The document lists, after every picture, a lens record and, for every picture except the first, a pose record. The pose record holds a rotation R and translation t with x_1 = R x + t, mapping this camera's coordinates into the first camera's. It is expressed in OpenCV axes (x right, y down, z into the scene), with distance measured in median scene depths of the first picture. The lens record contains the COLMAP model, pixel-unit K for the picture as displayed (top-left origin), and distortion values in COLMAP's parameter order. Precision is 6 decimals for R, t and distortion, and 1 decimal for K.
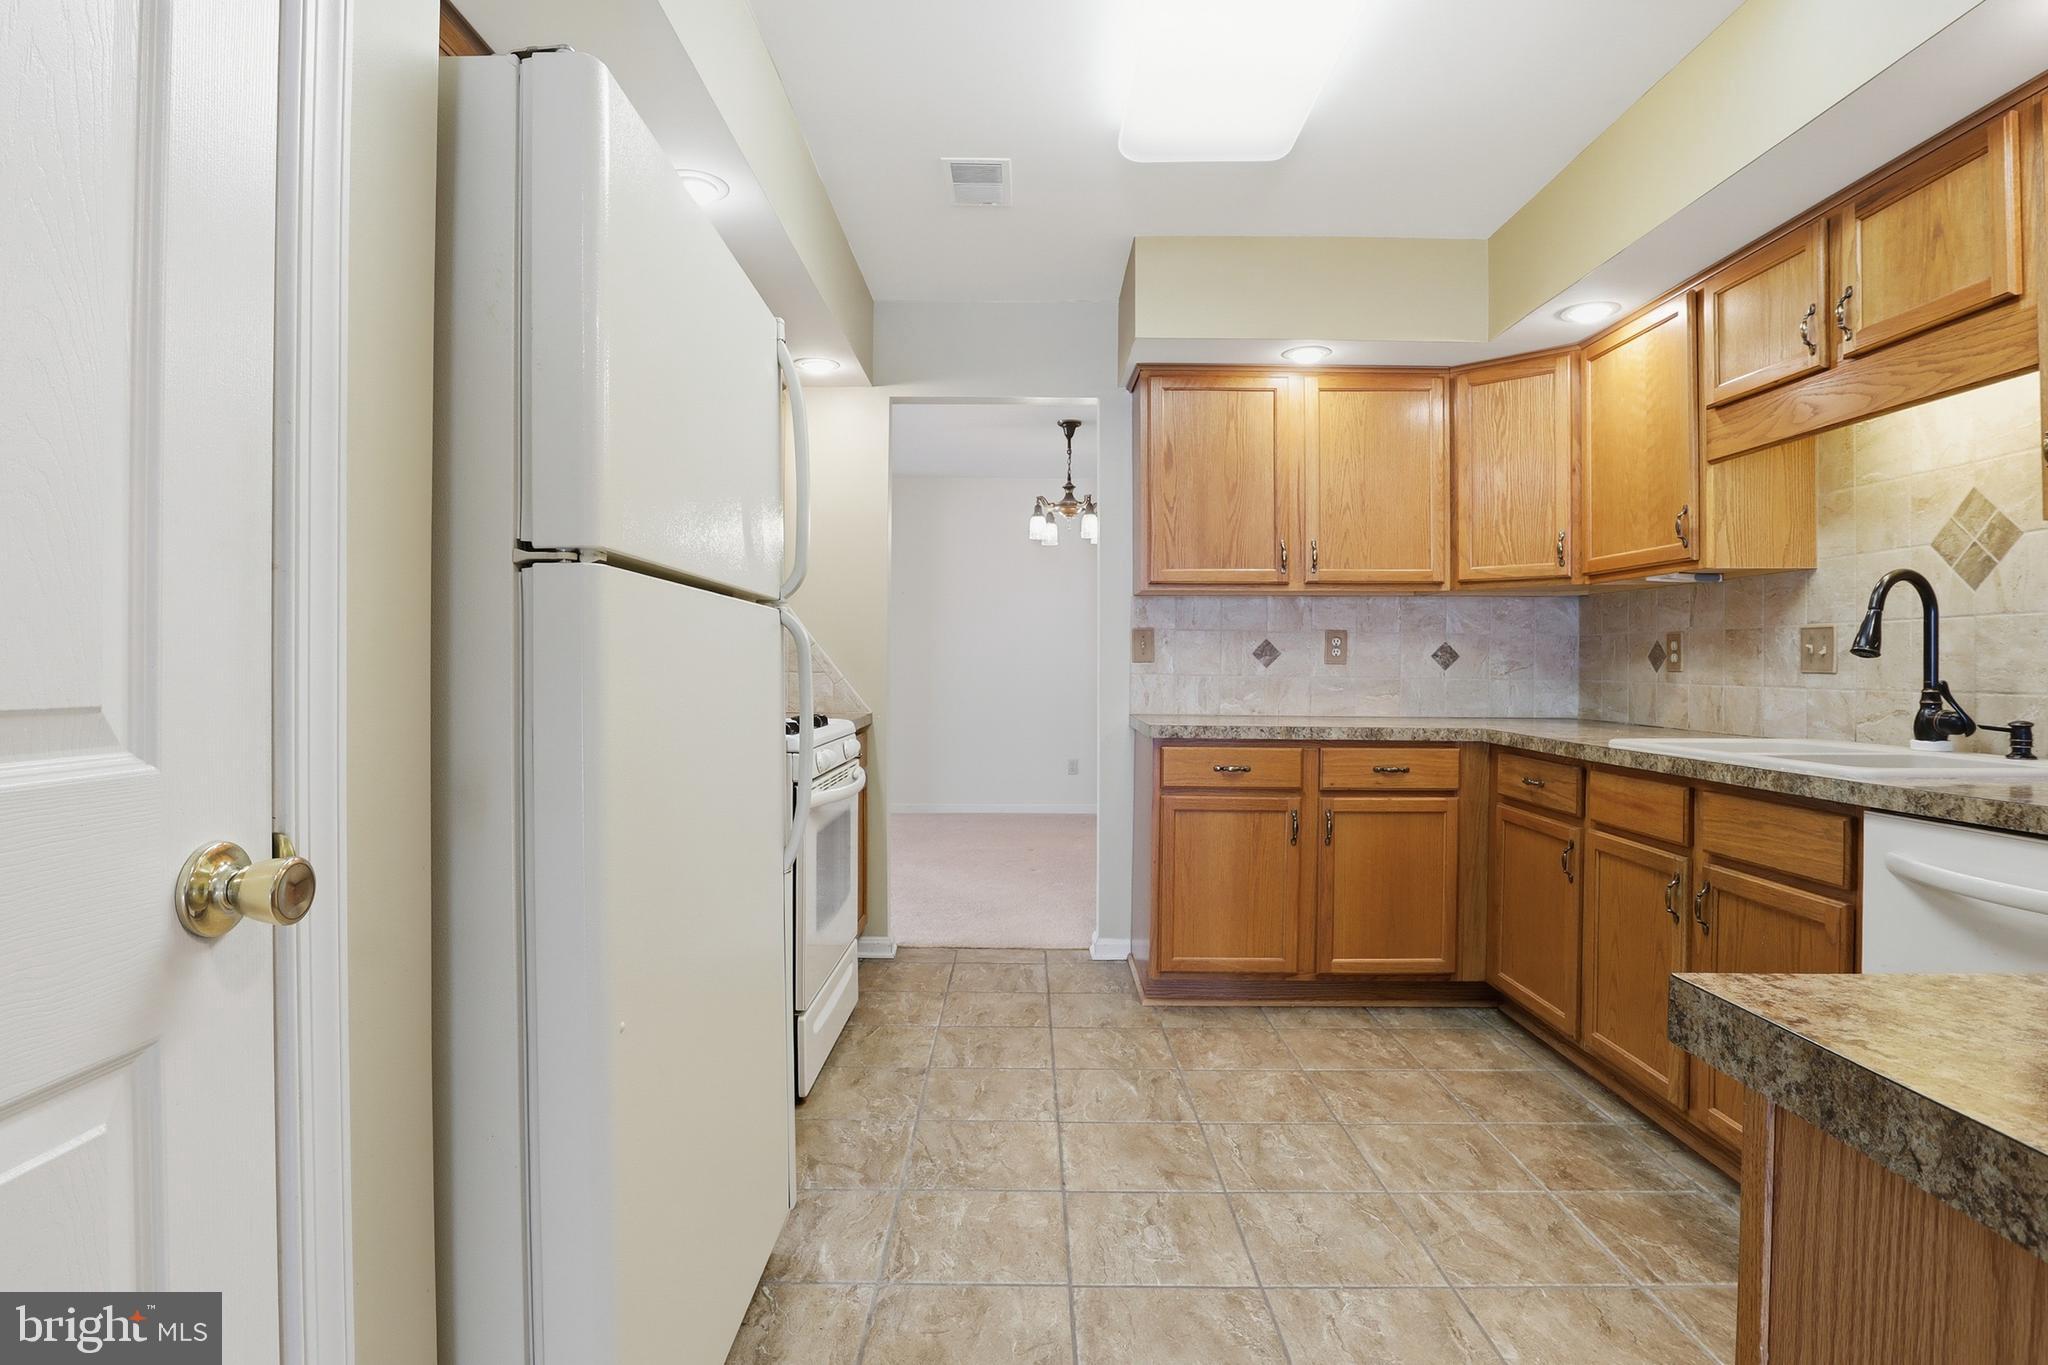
lens RADIAL K [[1040.3, 0, 1019.6], [0, 1040.3, 677.7], [0, 0, 1]] dist [-0.041570, 0.010808]
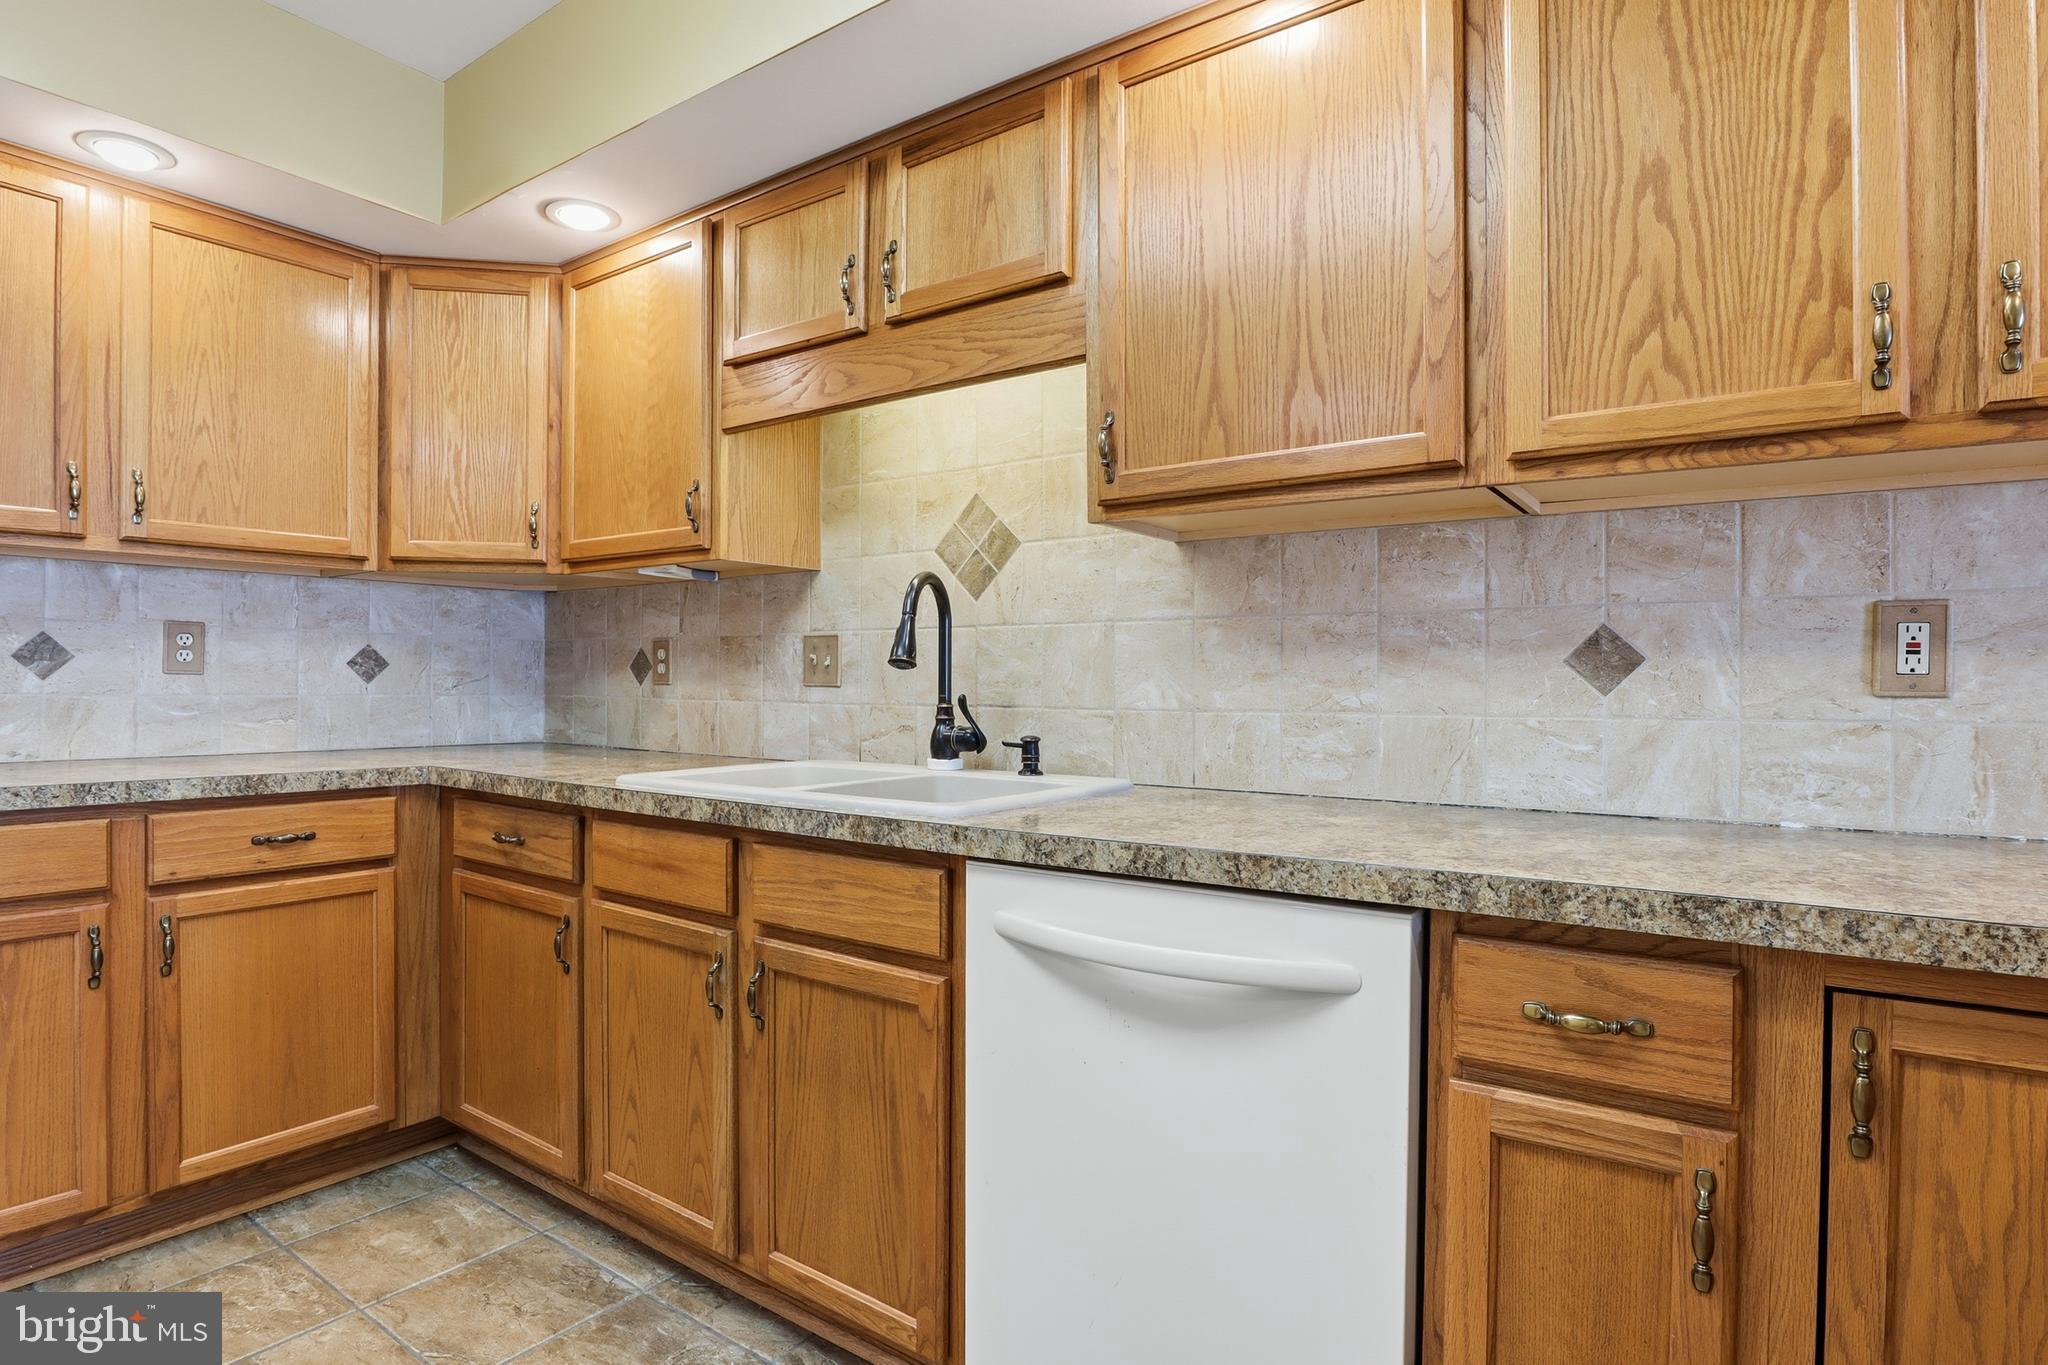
lens RADIAL K [[1040.3, 0, 1016.2], [0, 1040.3, 684.7], [0, 0, 1]] dist [-0.041570, 0.010808]
pose [[0.568694, -0.003354, 0.822542, 0.114869], [0.006723, 0.999977, -0.000571, -0.003900], [-0.822522, 0.005854, 0.568704, 0.314240]]
